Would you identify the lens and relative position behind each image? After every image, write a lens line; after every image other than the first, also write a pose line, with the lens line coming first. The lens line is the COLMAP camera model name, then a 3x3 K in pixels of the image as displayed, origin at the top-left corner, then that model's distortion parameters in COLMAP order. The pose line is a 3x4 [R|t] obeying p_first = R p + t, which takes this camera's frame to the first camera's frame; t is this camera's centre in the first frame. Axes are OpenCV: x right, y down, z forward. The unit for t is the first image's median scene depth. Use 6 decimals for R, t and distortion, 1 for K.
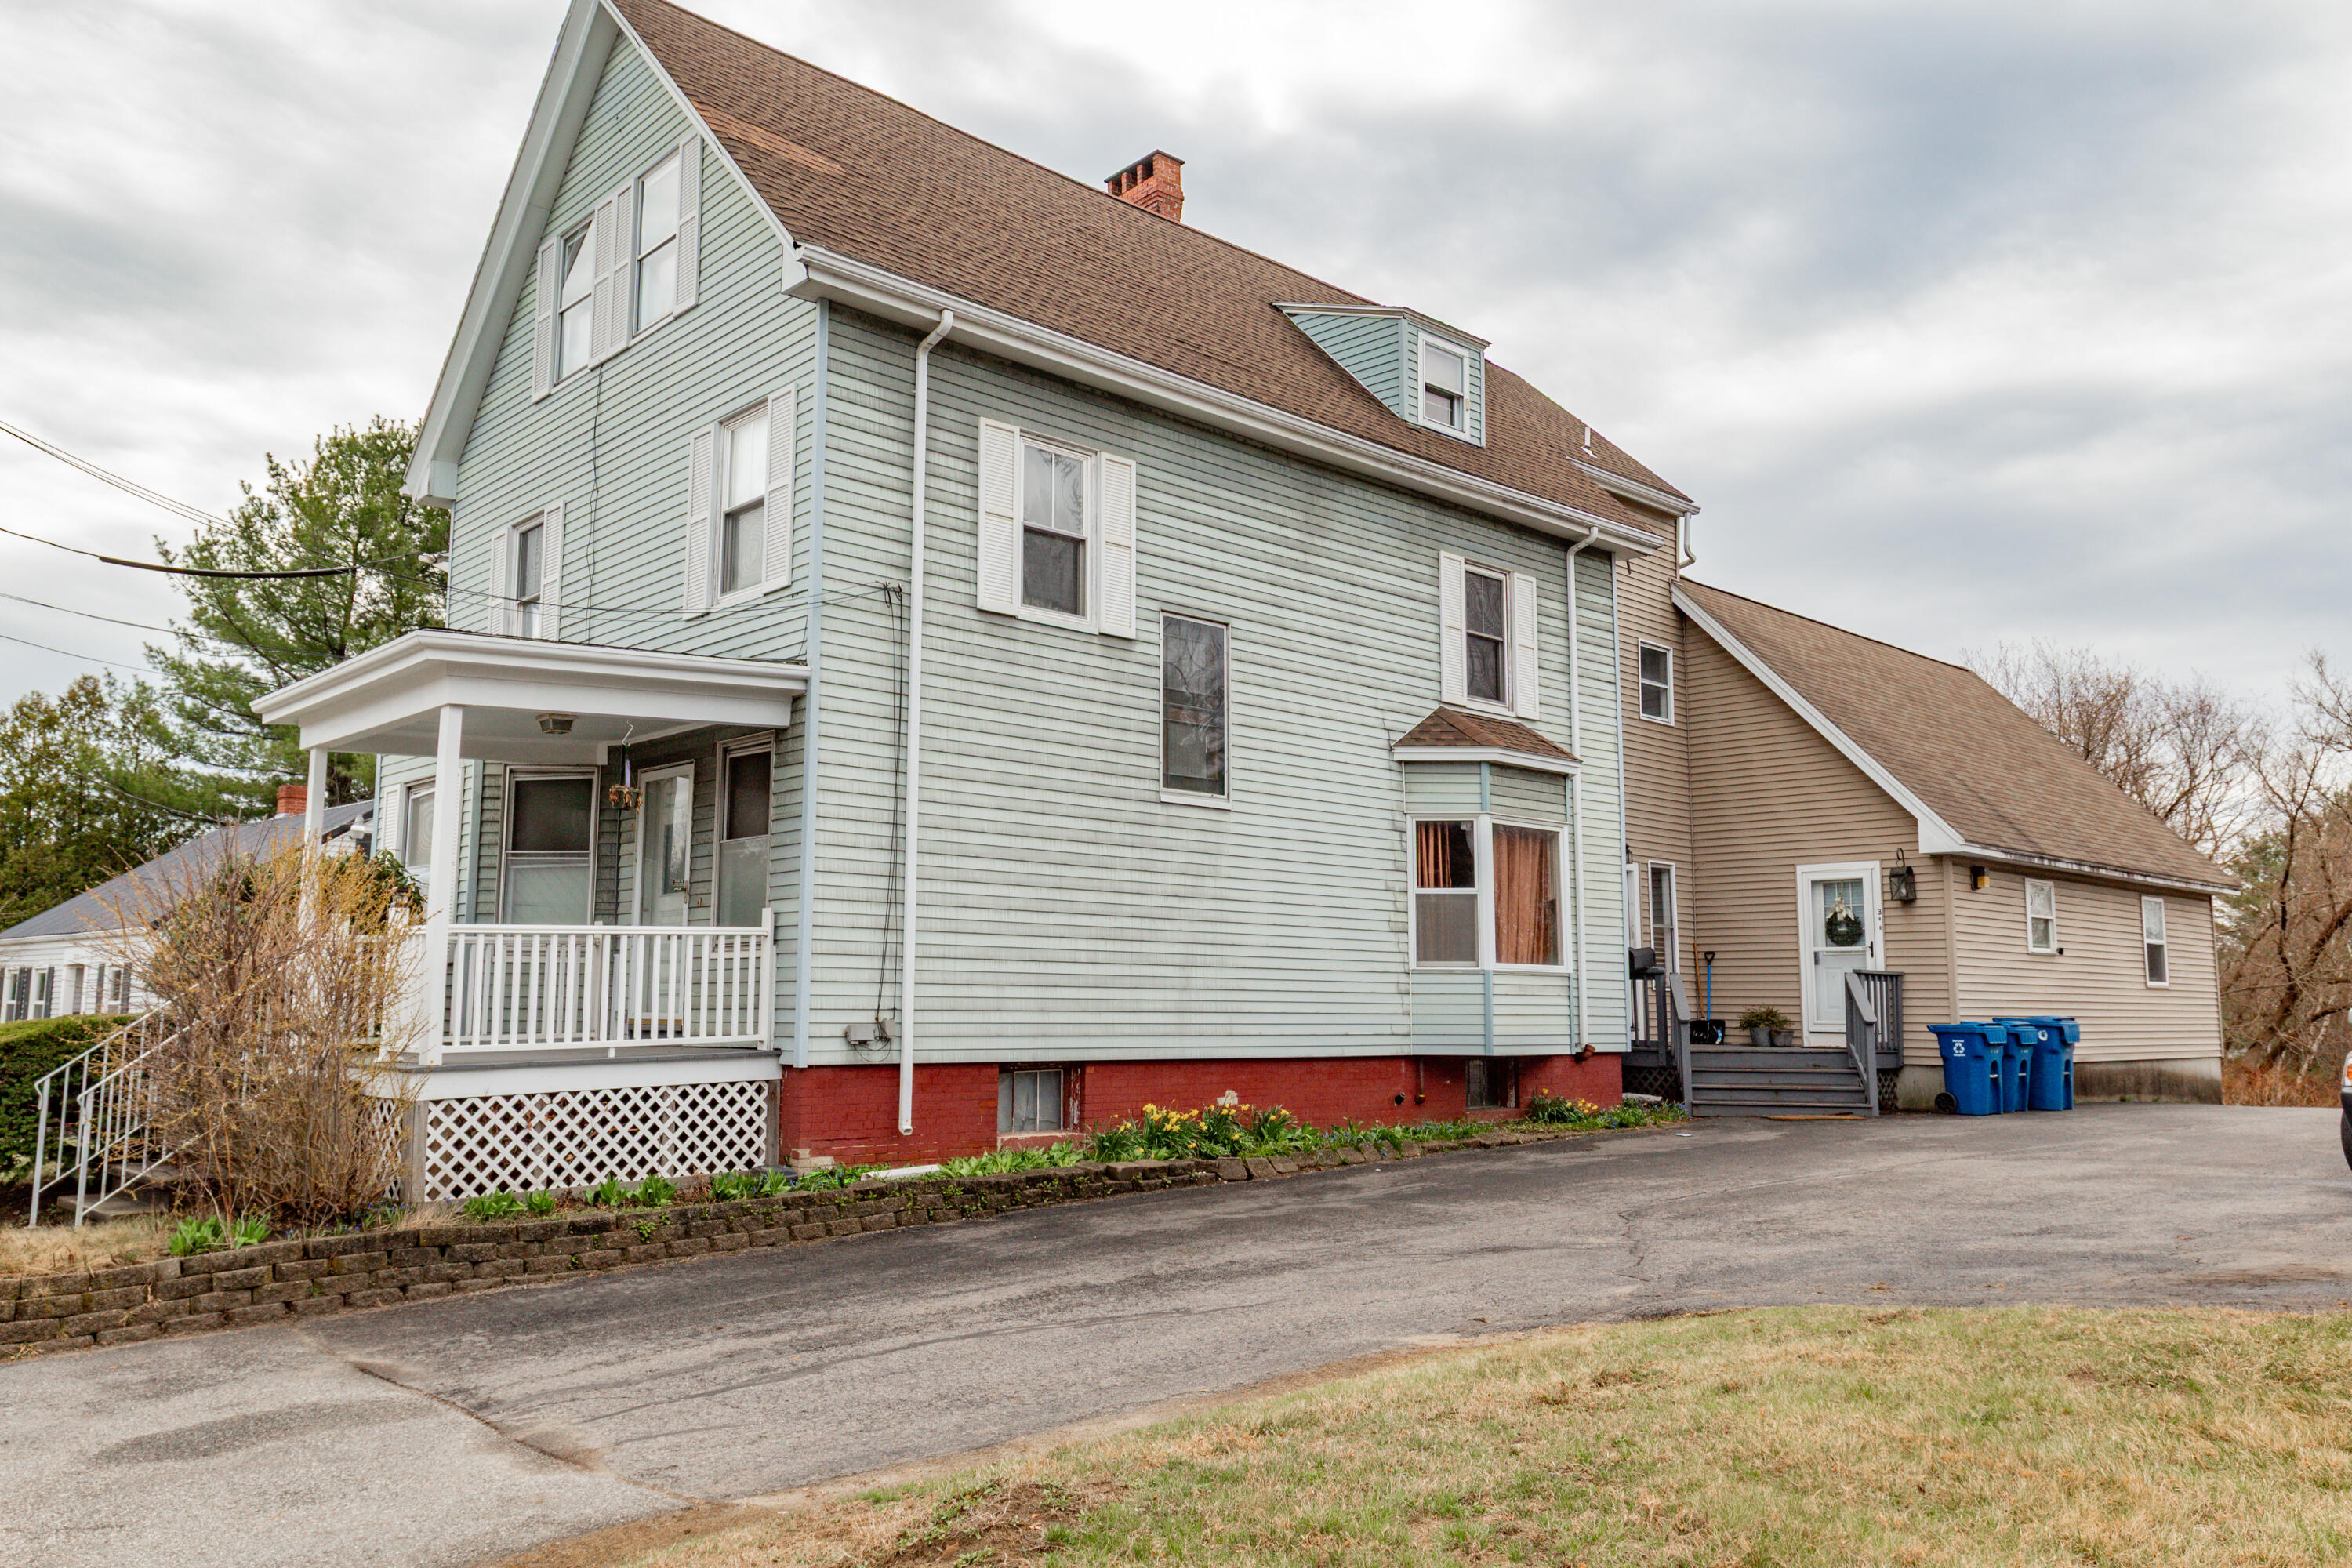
lens RADIAL K [[1695.9, 0, 1170.7], [0, 1695.9, 766.9], [0, 0, 1]] dist [0.016035, -0.011378]
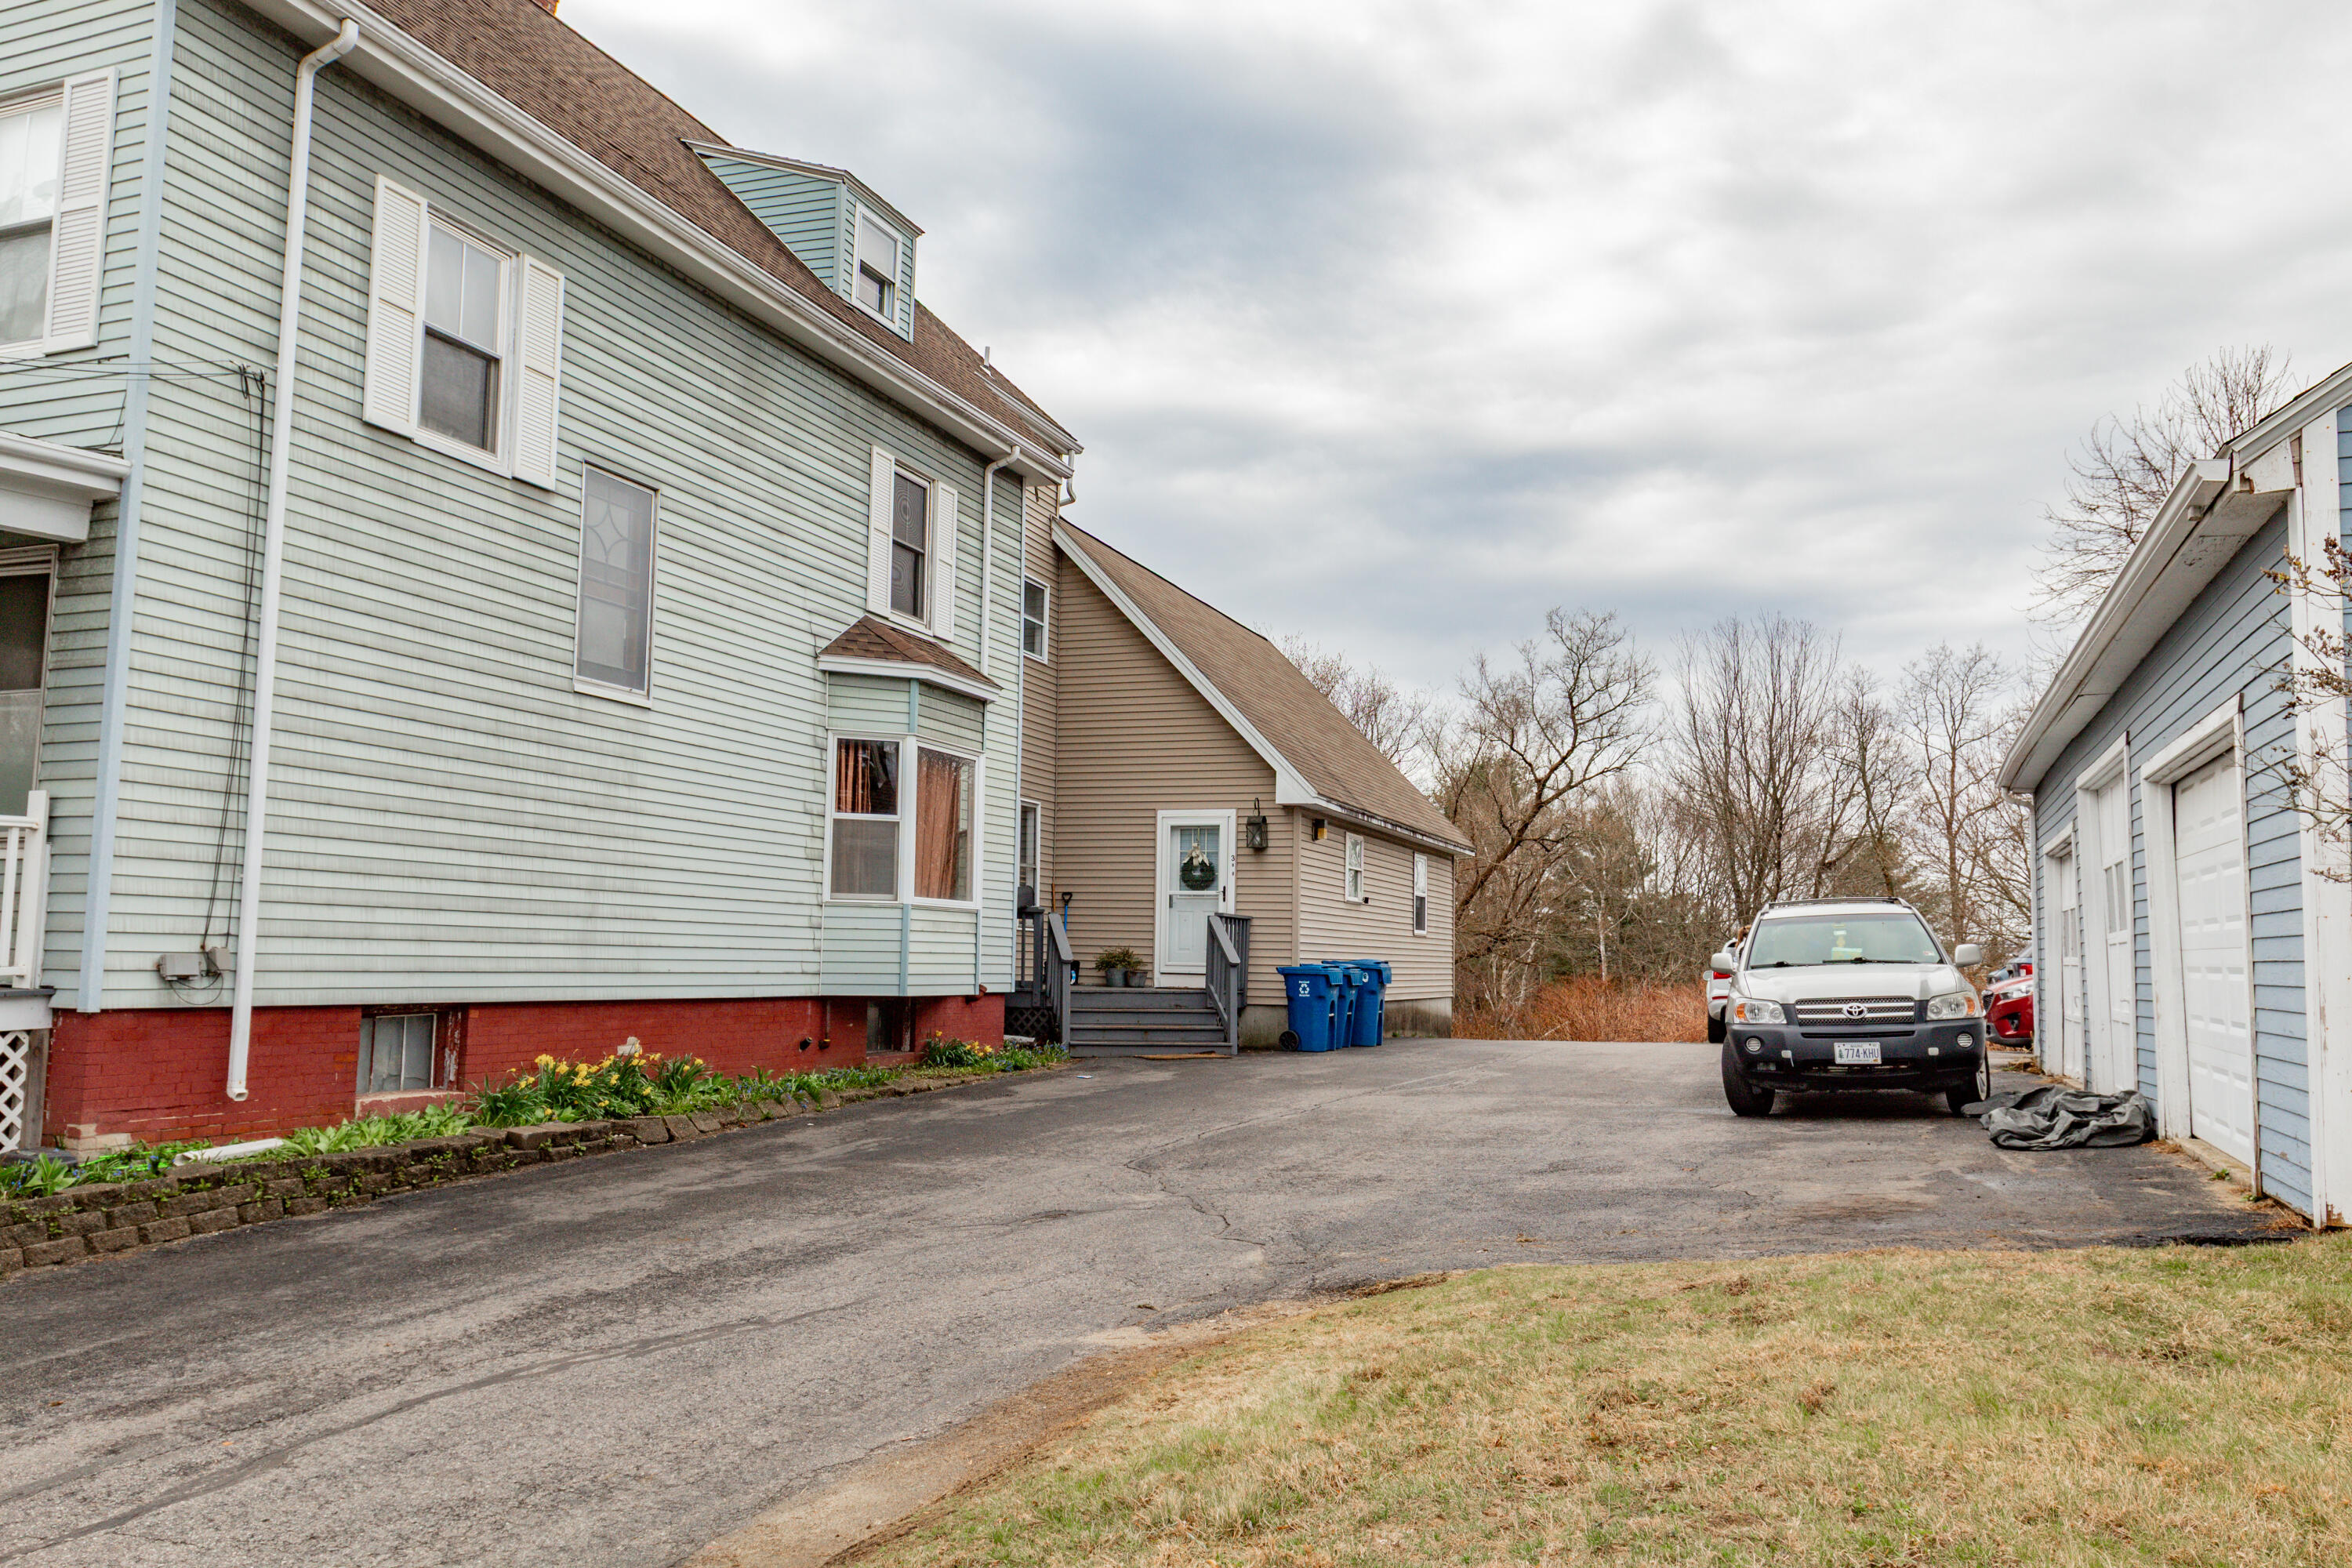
lens RADIAL K [[1695.9, 0, 1170.7], [0, 1695.9, 766.9], [0, 0, 1]] dist [0.016035, -0.011378]
pose [[0.902106, 0.059364, 0.427412, -0.097028], [-0.074147, 0.997085, 0.018008, 0.021017], [-0.425097, -0.047936, 0.903877, 0.126030]]
